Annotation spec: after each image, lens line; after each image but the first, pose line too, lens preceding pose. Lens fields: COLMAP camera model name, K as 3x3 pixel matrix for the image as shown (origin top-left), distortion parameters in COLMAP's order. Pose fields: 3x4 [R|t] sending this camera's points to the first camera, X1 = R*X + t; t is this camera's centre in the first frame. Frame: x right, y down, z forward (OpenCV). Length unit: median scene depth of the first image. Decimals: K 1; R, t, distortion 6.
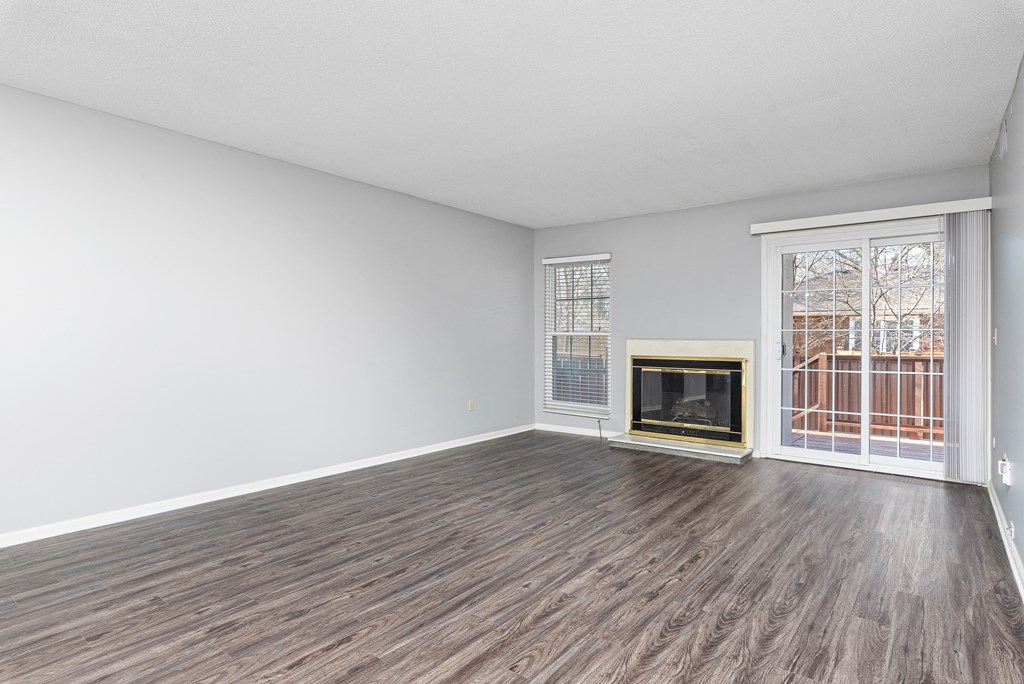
lens RADIAL K [[546.4, 0, 512.0], [0, 546.4, 342.0], [0, 0, 1]] dist [-0.002294, -0.000499]
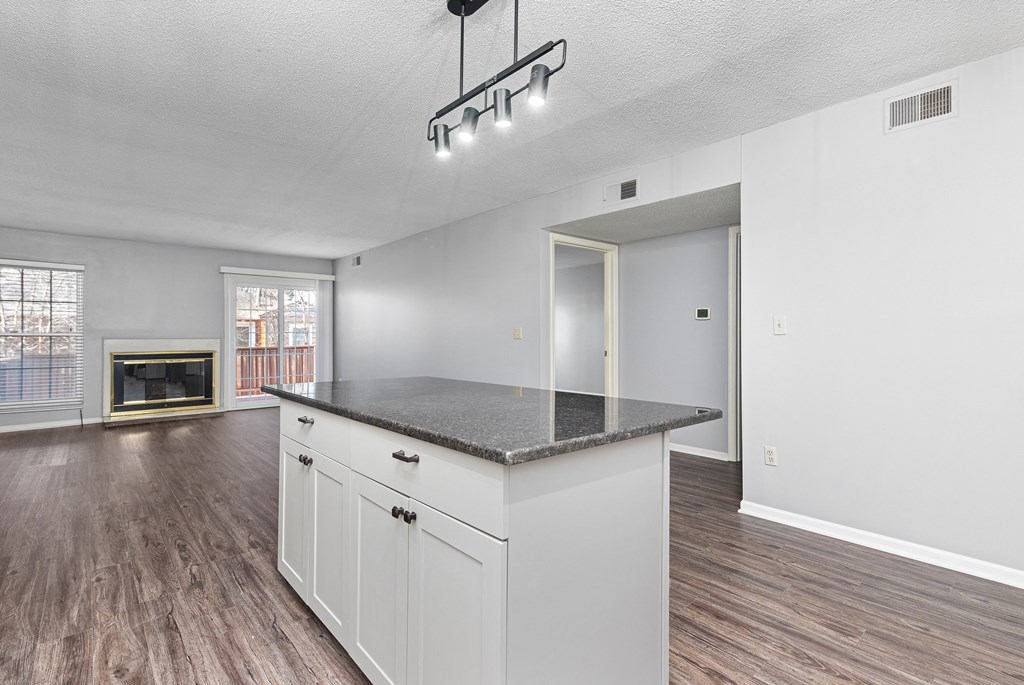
lens RADIAL K [[498.3, 0, 510.6], [0, 498.3, 334.5], [0, 0, 1]] dist [0.000748, -0.000628]
pose [[0.199166, -0.001305, 0.979965, -0.805546], [0.009092, 0.999959, -0.000516, -0.007123], [-0.979924, 0.009013, 0.199169, -0.117191]]
